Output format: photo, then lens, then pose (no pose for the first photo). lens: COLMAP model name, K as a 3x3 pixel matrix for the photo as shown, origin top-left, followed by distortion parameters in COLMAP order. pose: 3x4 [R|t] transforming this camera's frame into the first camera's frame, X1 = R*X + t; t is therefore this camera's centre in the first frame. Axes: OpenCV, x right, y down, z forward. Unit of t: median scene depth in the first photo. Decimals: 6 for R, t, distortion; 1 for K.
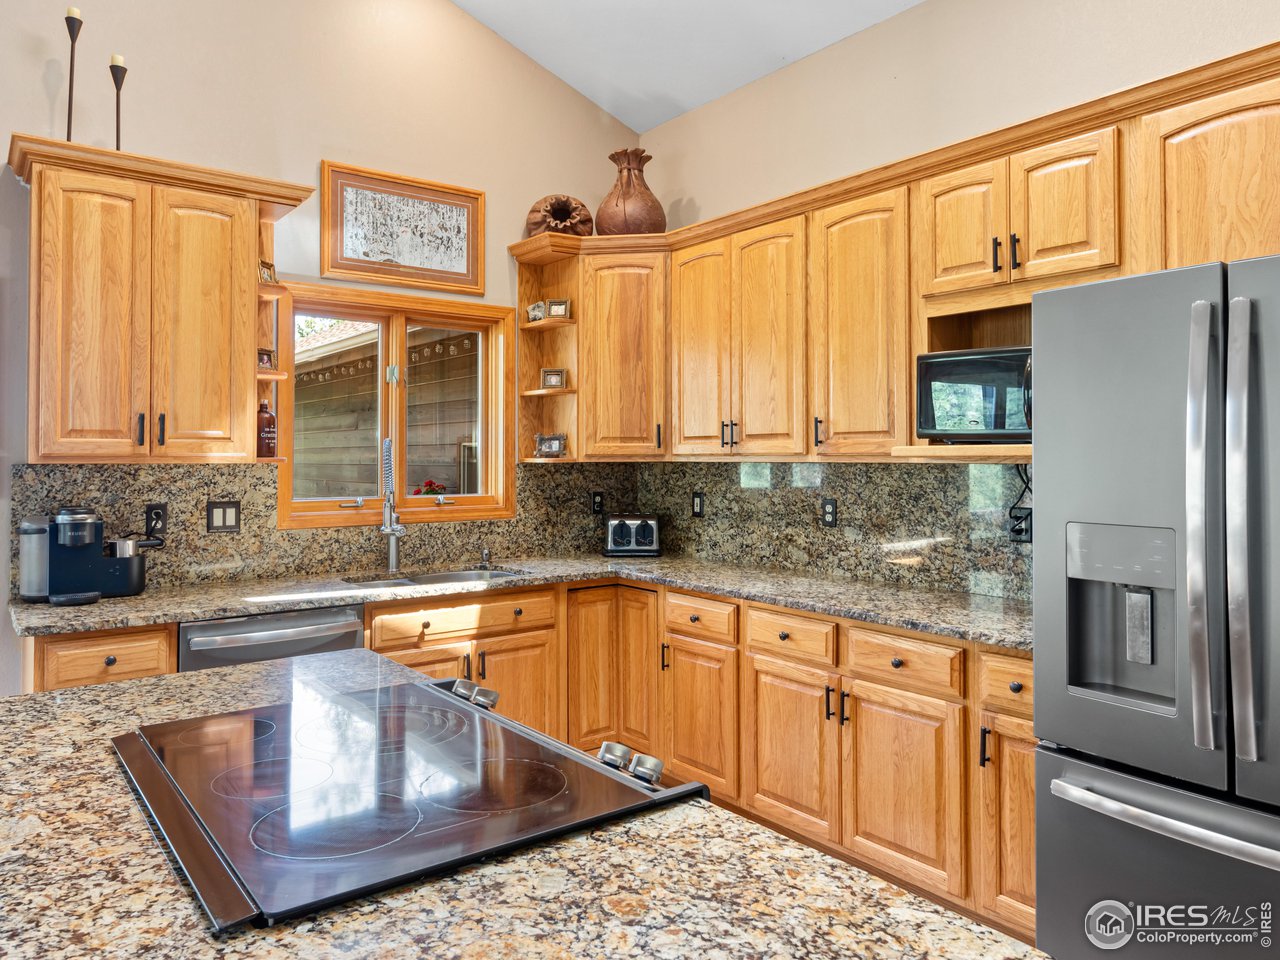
lens RADIAL K [[923.0, 0, 638.7], [0, 923.0, 433.8], [0, 0, 1]] dist [0.007493, 0.003530]
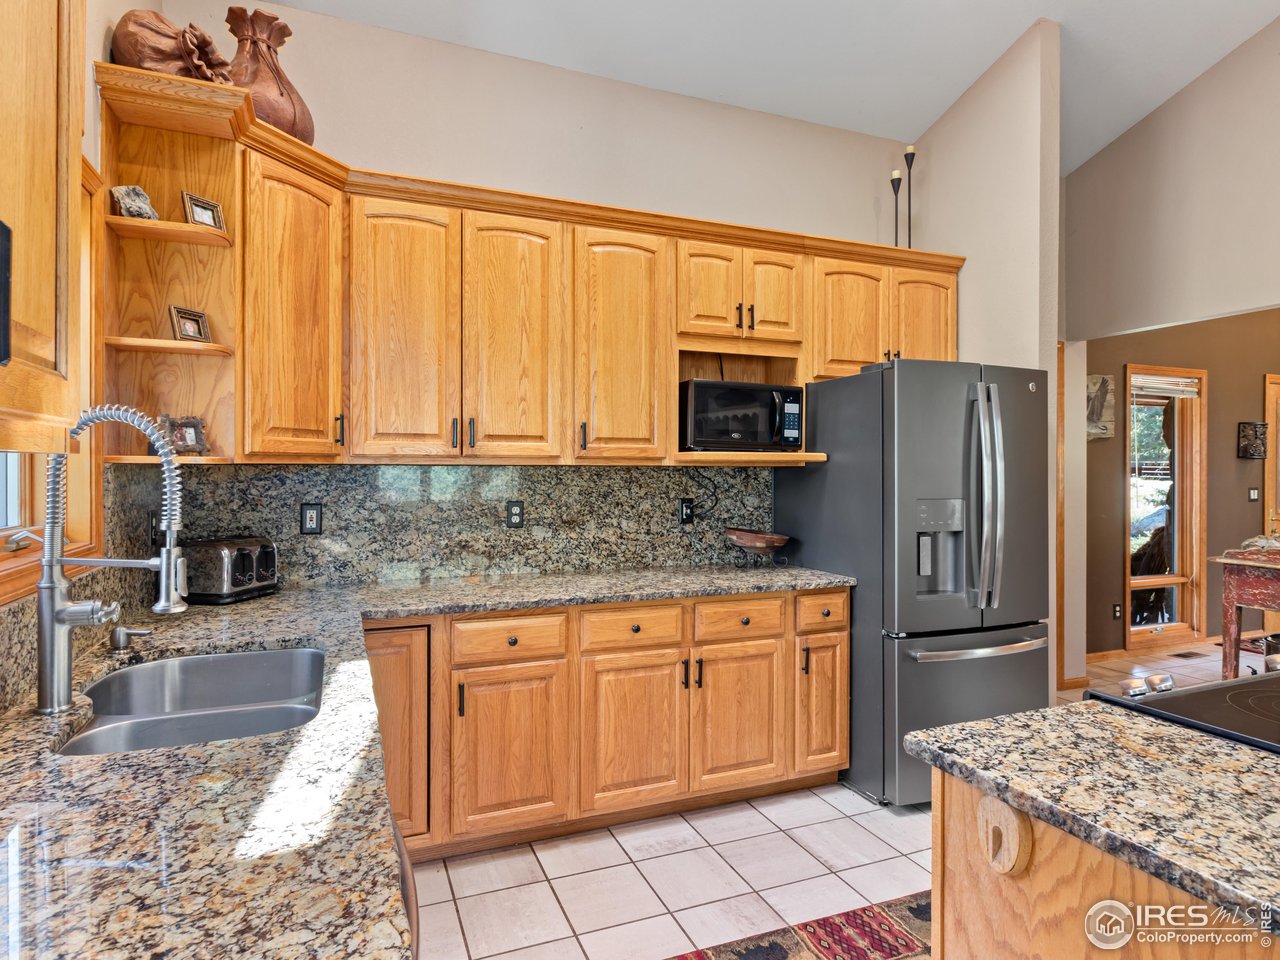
lens RADIAL K [[717.5, 0, 623.8], [0, 717.5, 467.5], [0, 0, 1]] dist [-0.001379, 0.002013]
pose [[0.254360, 0.003812, 0.967102, -0.548690], [-0.027187, 0.999625, 0.003210, 0.027889], [-0.966727, -0.027109, 0.254368, 0.694414]]
